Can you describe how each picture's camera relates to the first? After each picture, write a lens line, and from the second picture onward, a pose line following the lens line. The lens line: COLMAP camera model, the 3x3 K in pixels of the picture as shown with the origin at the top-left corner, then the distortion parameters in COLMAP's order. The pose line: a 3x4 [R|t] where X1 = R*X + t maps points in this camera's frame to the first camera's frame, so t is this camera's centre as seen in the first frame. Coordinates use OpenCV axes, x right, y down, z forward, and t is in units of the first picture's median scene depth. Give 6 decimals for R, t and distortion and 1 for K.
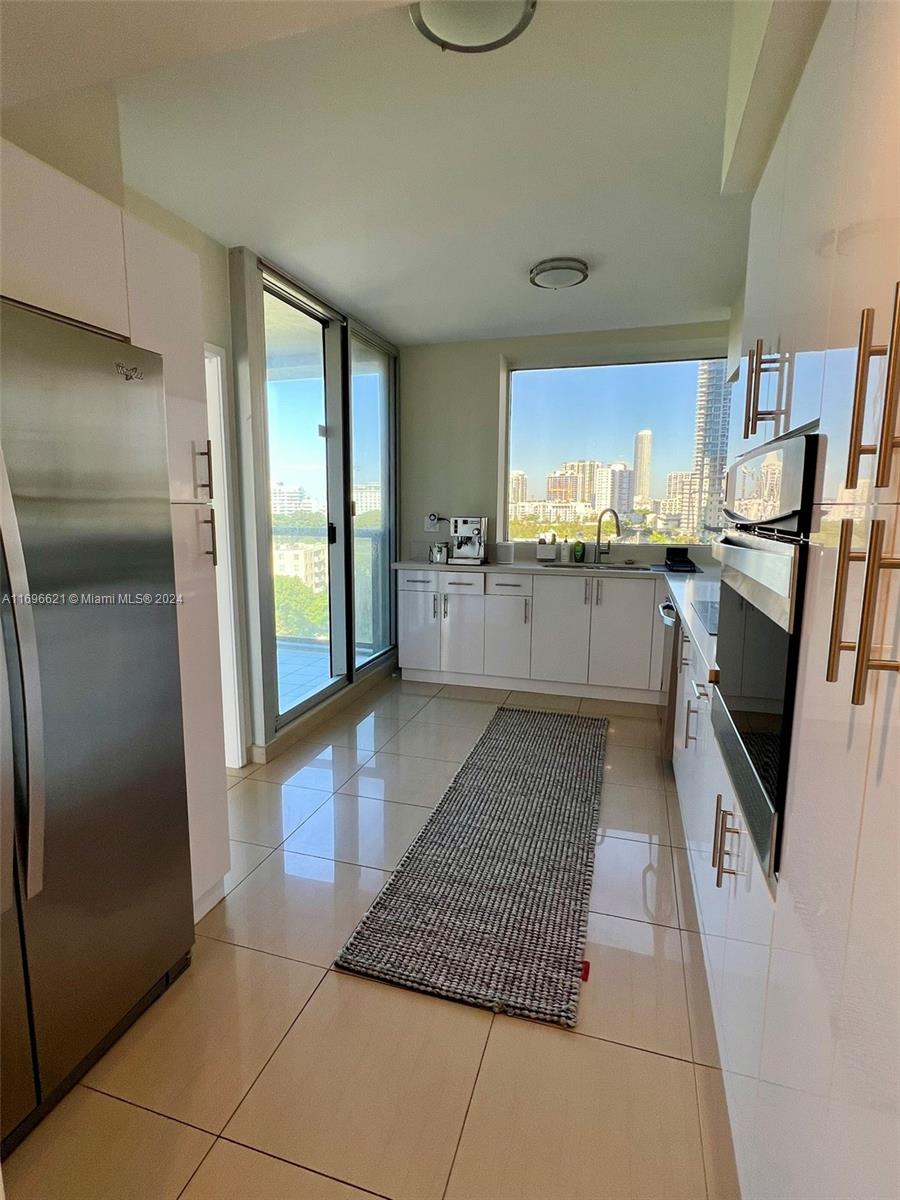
lens RADIAL K [[605.1, 0, 450.6], [0, 605.1, 597.9], [0, 0, 1]] dist [-0.003441, -0.000748]
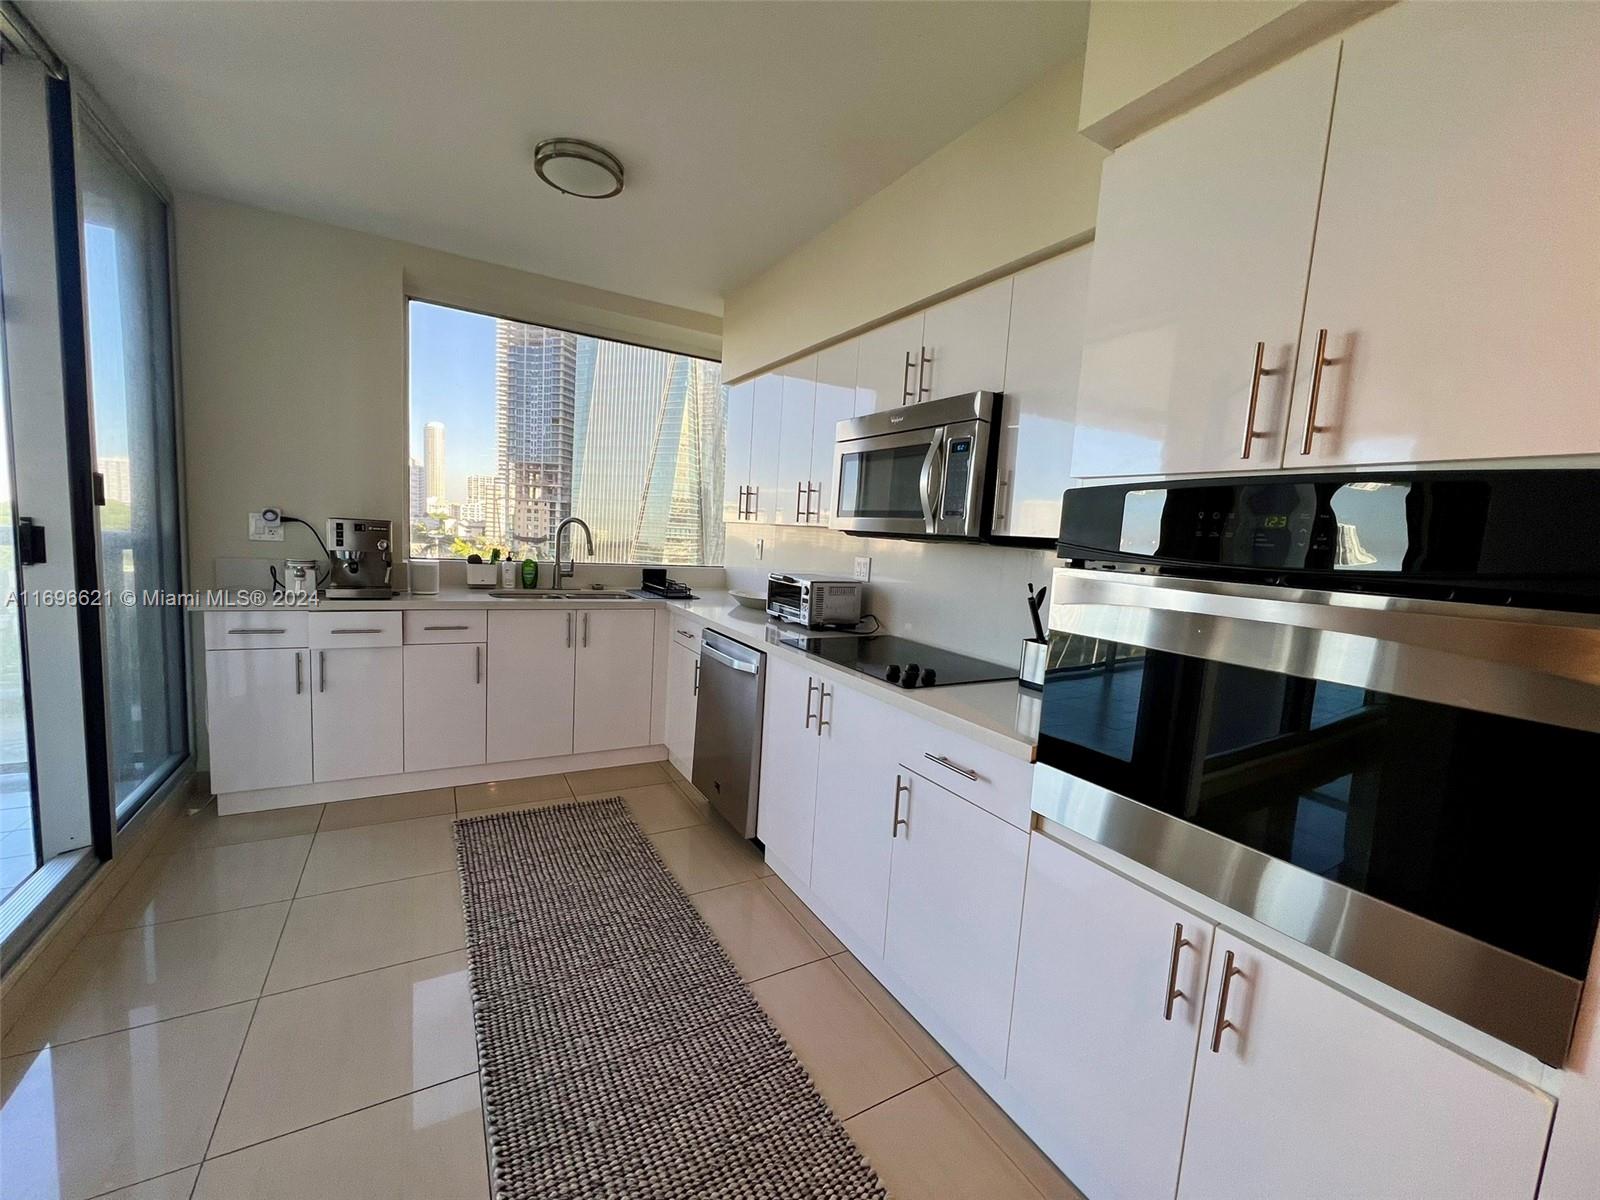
lens RADIAL K [[640.5, 0, 799.5], [0, 640.5, 606.7], [0, 0, 1]] dist [-0.001234, 0.000359]
pose [[0.684992, -0.044635, 0.727182, -0.142107], [0.050194, 0.998641, 0.014015, -0.034095], [-0.726819, 0.026900, 0.686302, 0.250433]]
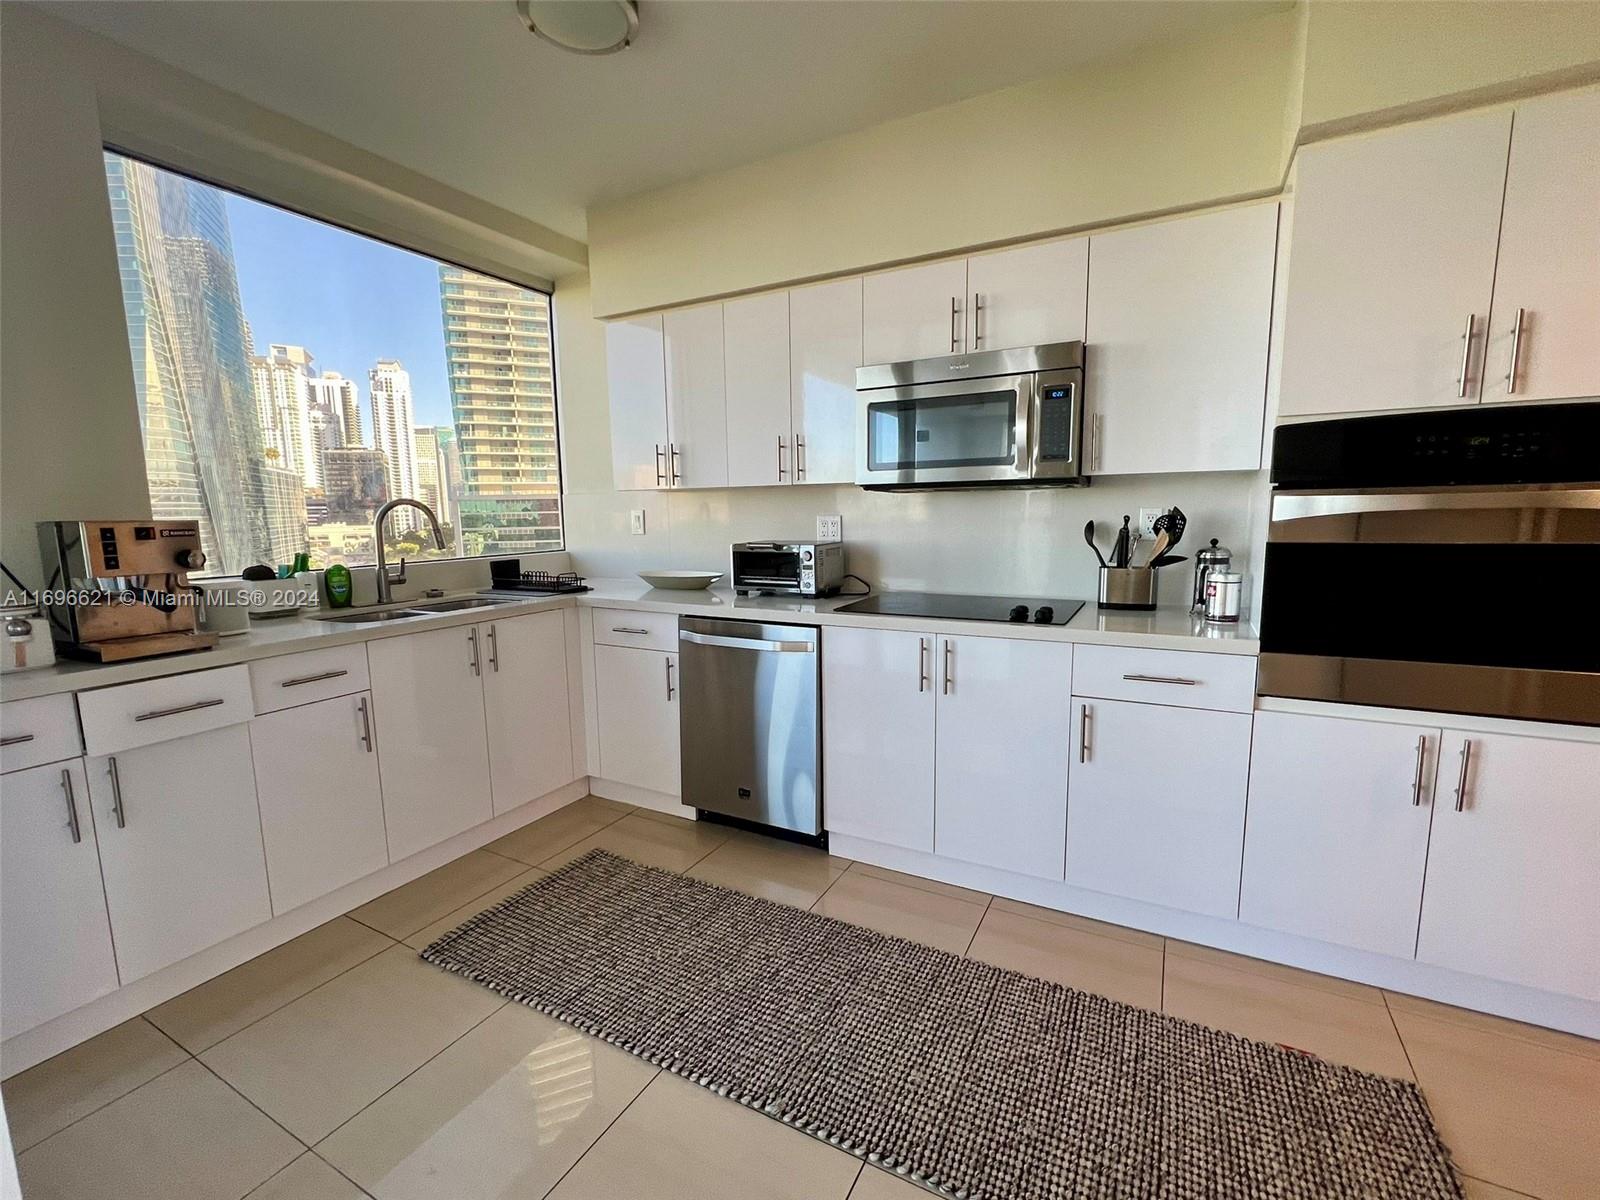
lens RADIAL K [[699.7, 0, 800.8], [0, 699.7, 605.6], [0, 0, 1]] dist [0.002196, 0.000101]
pose [[0.203588, -0.139635, 0.969048, -0.295126], [0.164505, 0.980584, 0.106737, -0.065745], [-0.965137, 0.137683, 0.222606, 0.555566]]
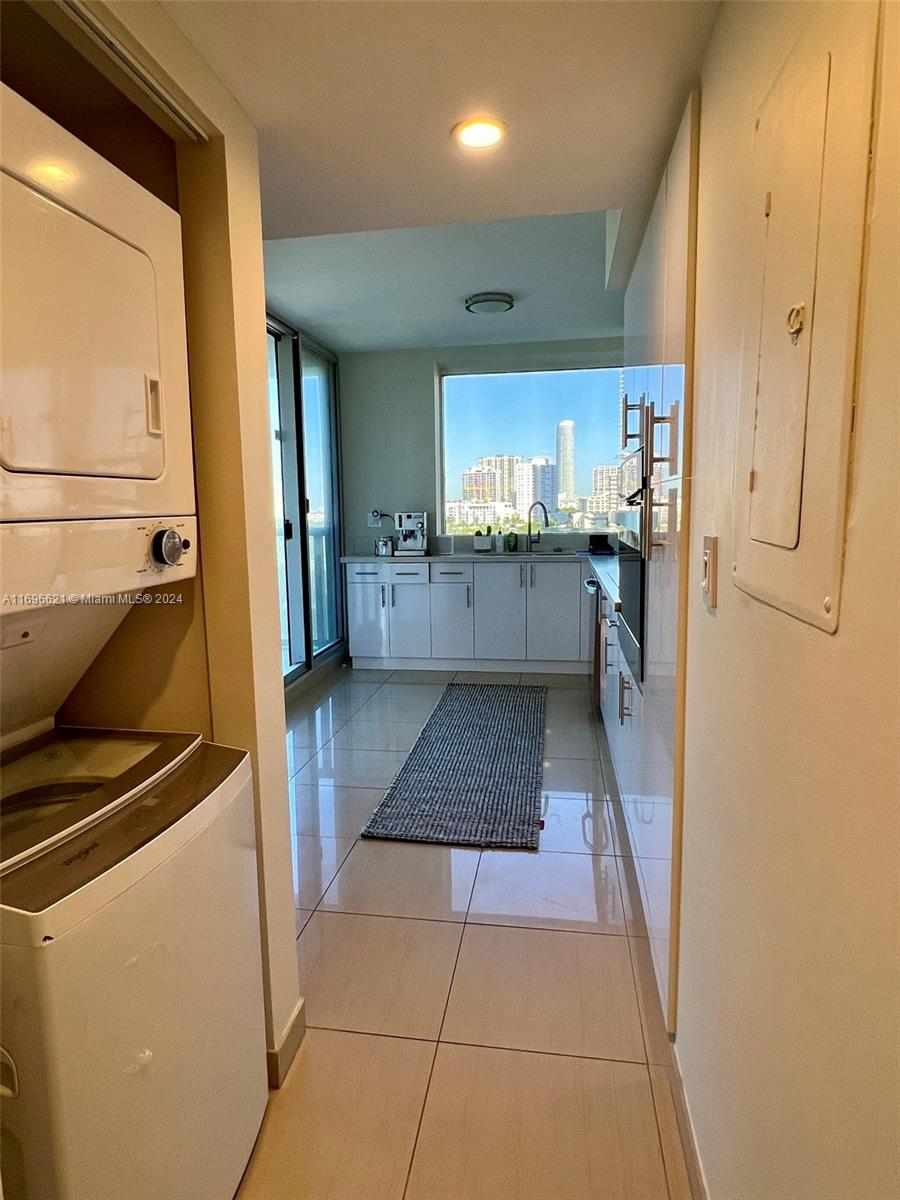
lens RADIAL K [[696.4, 0, 450.0], [0, 696.4, 600.0], [0, 0, 1]] dist [0.000352, 0.000000]
pose [[0.990251, -0.040417, 0.133301, -0.075443], [0.043036, 0.998932, -0.016825, 0.047715], [-0.132478, 0.022397, 0.990933, -0.241953]]
